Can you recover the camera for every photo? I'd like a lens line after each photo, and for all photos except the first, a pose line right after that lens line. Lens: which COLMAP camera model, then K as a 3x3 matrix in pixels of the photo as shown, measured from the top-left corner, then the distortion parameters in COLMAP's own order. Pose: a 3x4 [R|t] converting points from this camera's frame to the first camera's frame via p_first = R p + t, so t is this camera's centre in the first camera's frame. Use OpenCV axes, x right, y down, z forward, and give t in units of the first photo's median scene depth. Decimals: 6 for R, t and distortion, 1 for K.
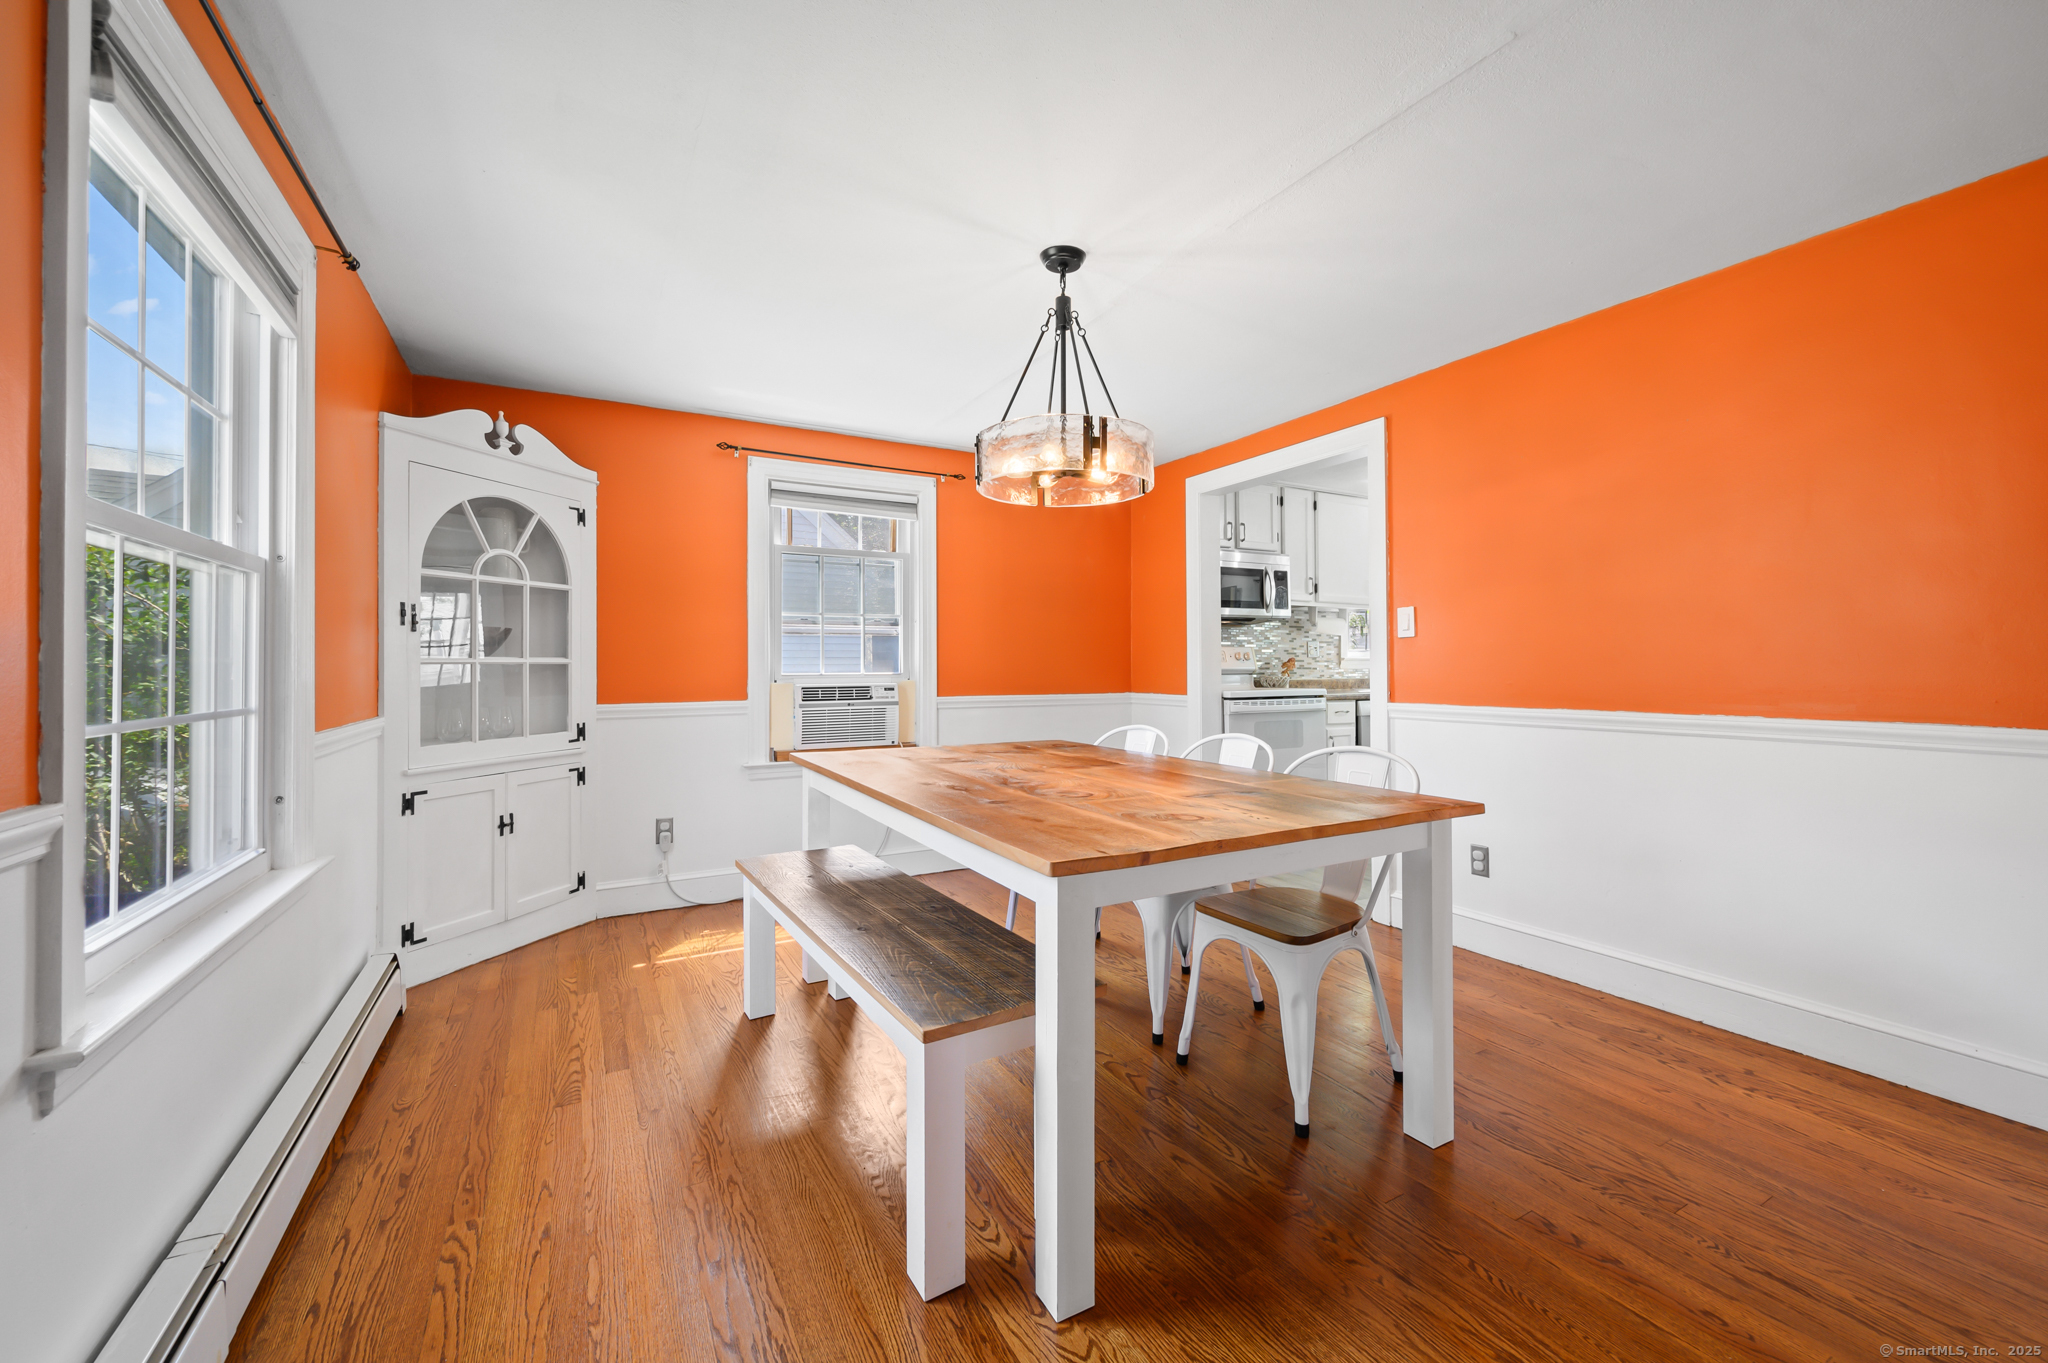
lens RADIAL K [[817.3, 0, 1028.6], [0, 817.3, 654.2], [0, 0, 1]] dist [-0.000591, 0.000198]
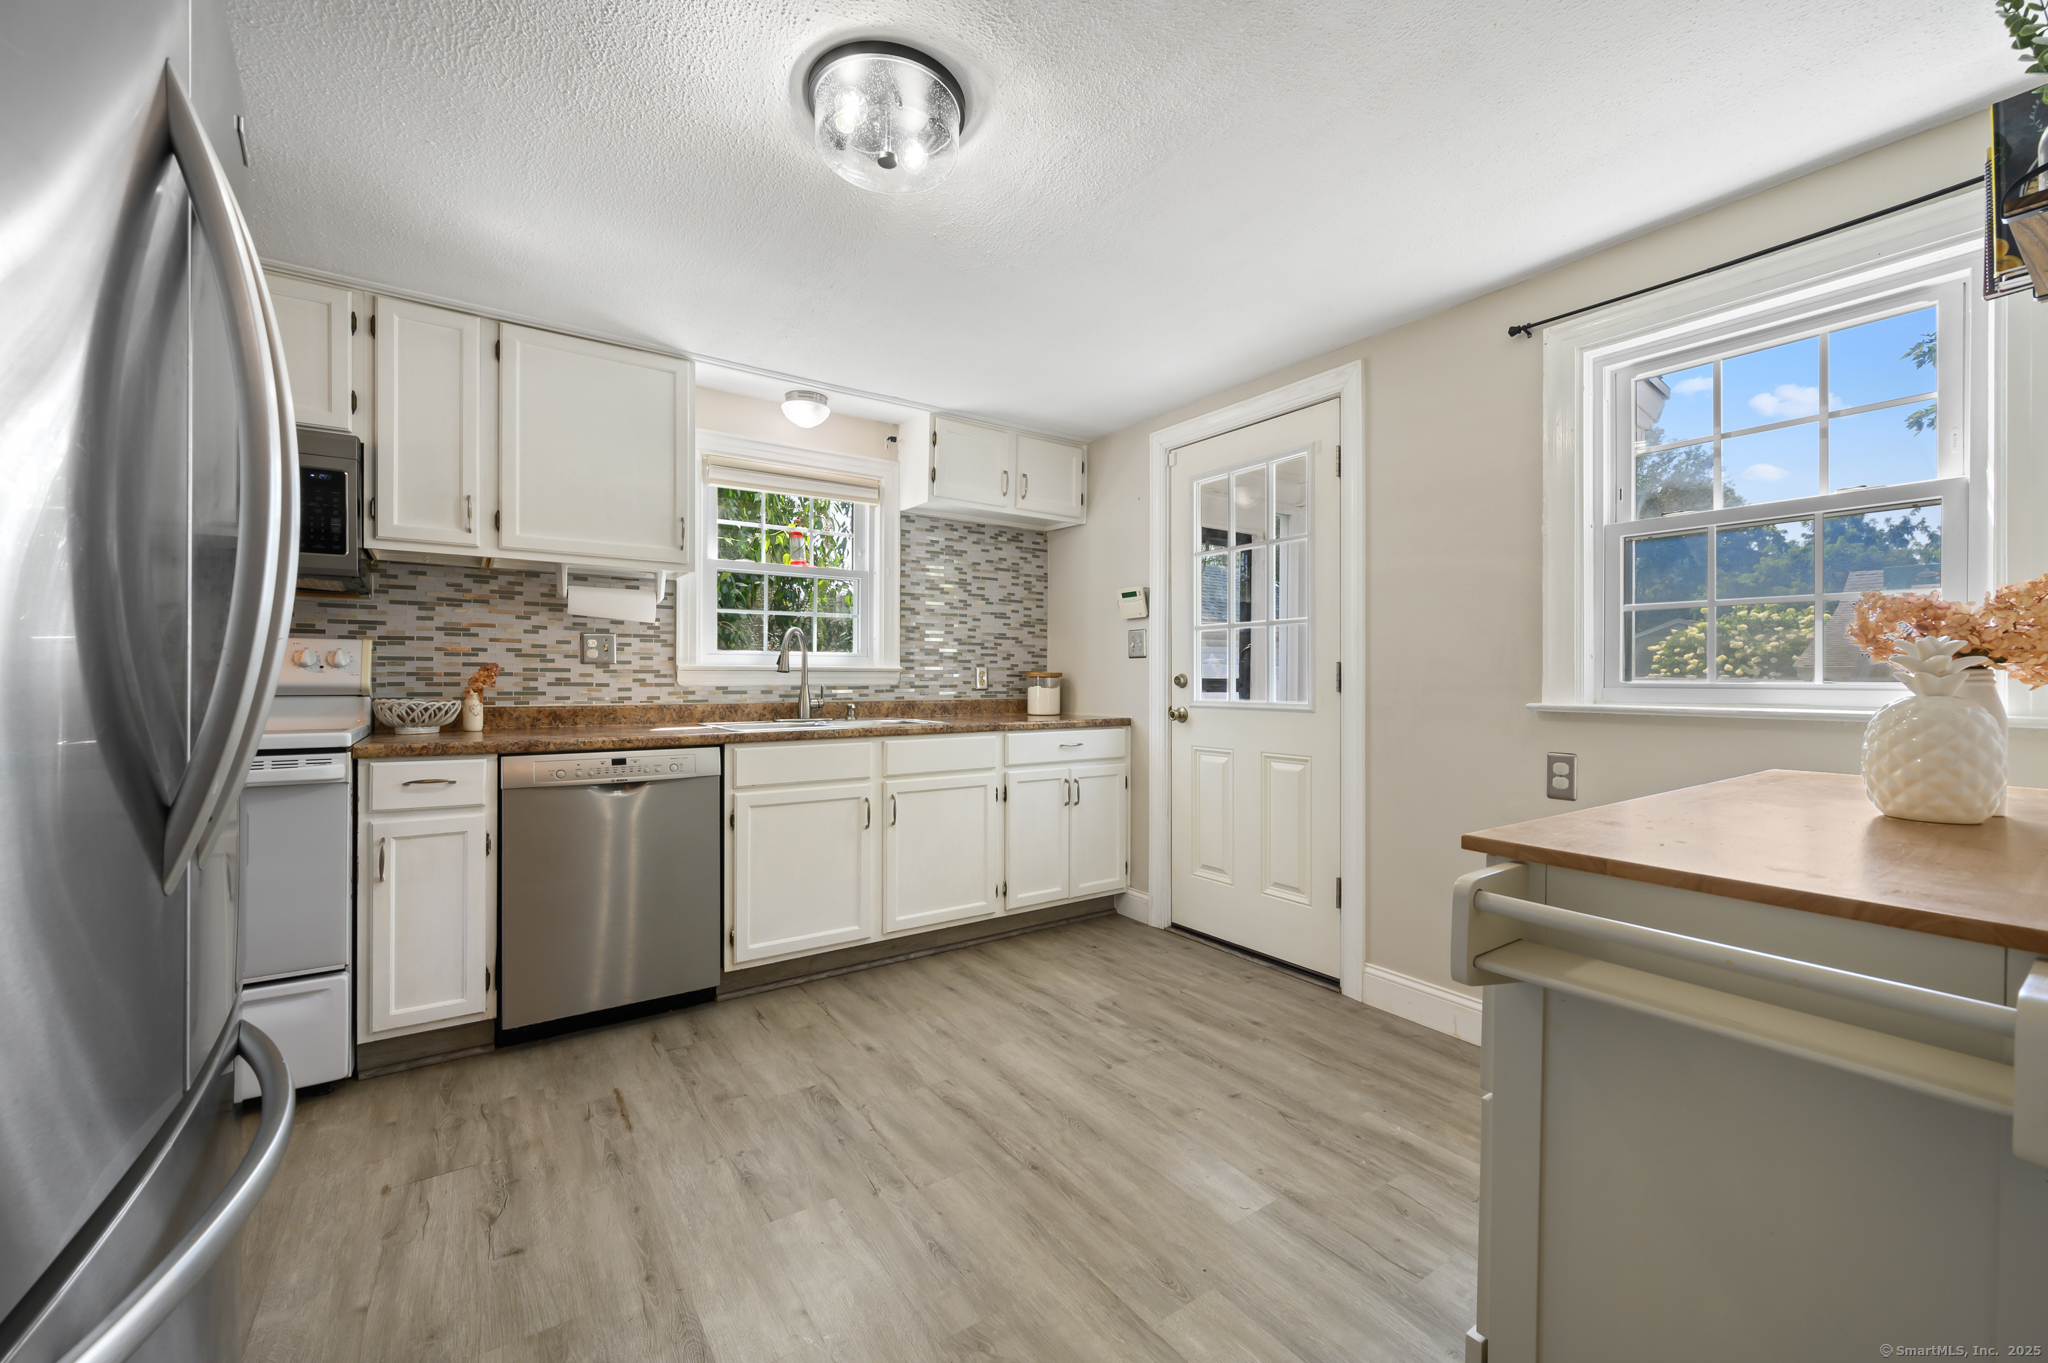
lens RADIAL K [[817.3, 0, 1024.4], [0, 817.3, 681.2], [0, 0, 1]] dist [-0.000591, 0.000198]
pose [[0.995588, 0.007702, 0.093517, 1.004807], [-0.009471, 0.999784, 0.018484, 0.004966], [-0.093355, -0.019288, 0.995446, 0.782162]]
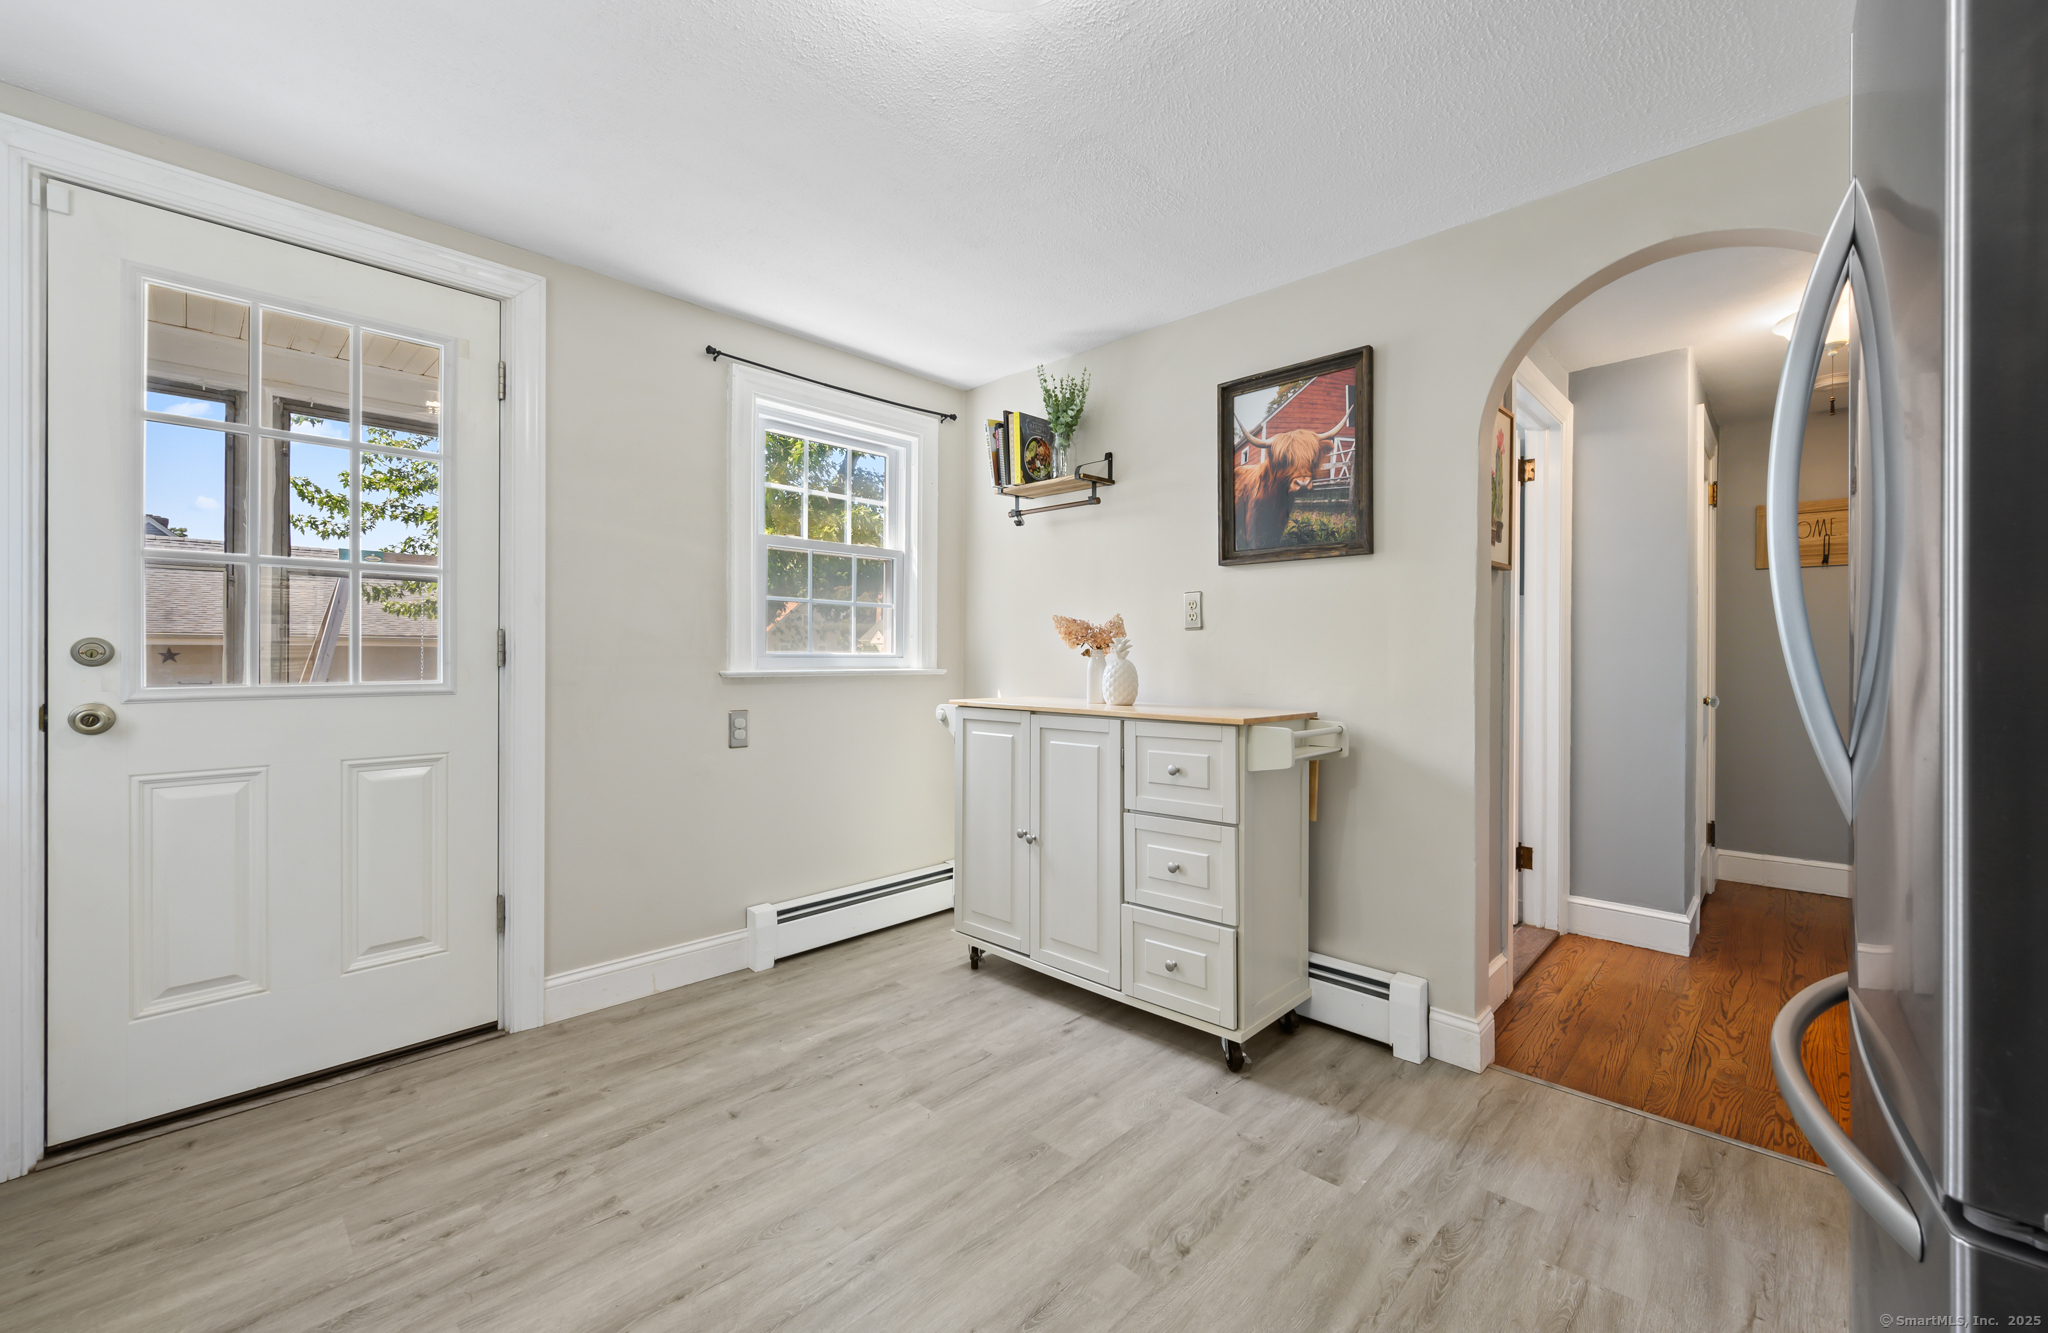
lens RADIAL K [[817.5, 0, 1038.7], [0, 817.5, 654.4], [0, 0, 1]] dist [-0.003511, 0.000692]
pose [[-0.306699, 0.002905, 0.951802, 0.612707], [-0.017491, 0.999809, -0.008688, 0.017494], [-0.951646, -0.019312, -0.306590, 1.383456]]
